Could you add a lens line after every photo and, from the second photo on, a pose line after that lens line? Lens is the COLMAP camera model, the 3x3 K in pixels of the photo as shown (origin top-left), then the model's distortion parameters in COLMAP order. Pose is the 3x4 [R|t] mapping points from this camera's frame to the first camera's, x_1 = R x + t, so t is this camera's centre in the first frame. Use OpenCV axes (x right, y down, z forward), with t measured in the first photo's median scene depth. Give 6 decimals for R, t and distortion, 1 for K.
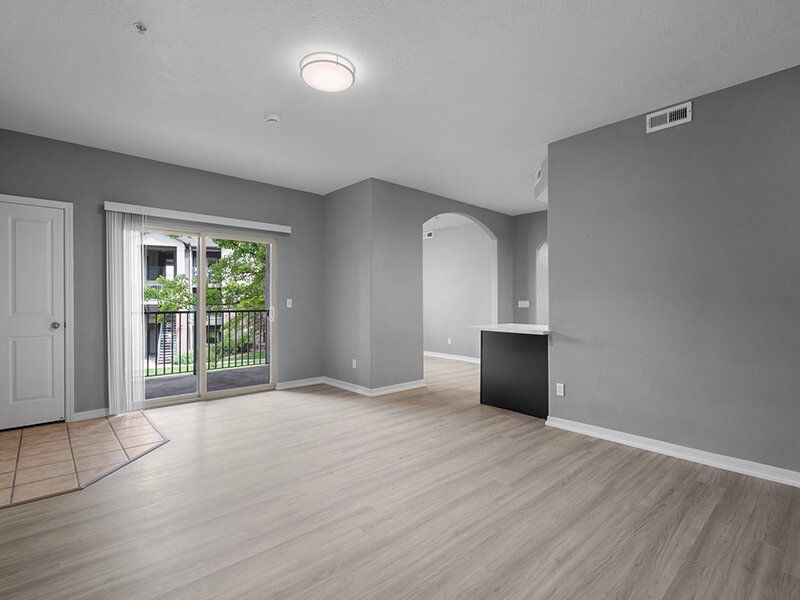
lens RADIAL K [[383.4, 0, 399.0], [0, 383.4, 301.8], [0, 0, 1]] dist [-0.018103, 0.000083]
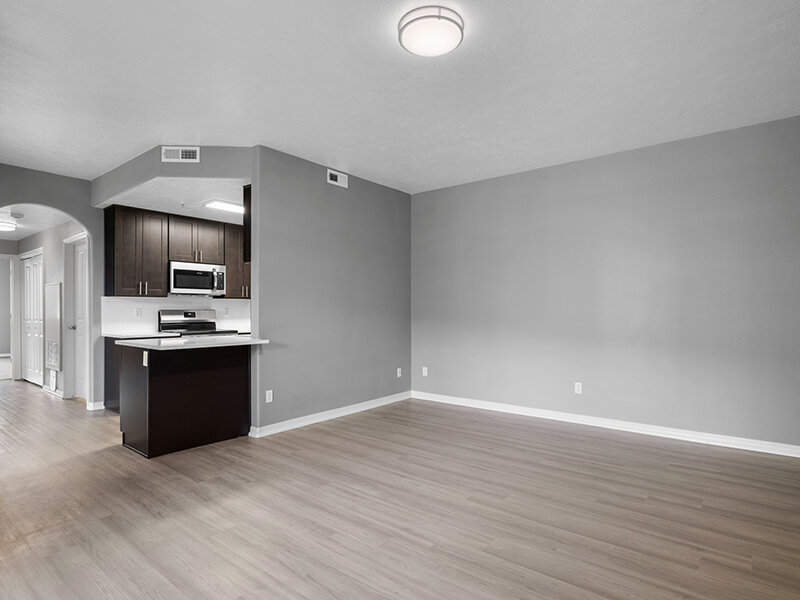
lens RADIAL K [[437.7, 0, 401.7], [0, 437.7, 306.0], [0, 0, 1]] dist [0.024008, 0.000328]
pose [[-0.148275, 0.000725, 0.988946, -0.920906], [-0.002478, 0.999996, -0.001104, -0.009521], [-0.988943, -0.002615, -0.148273, 0.979341]]
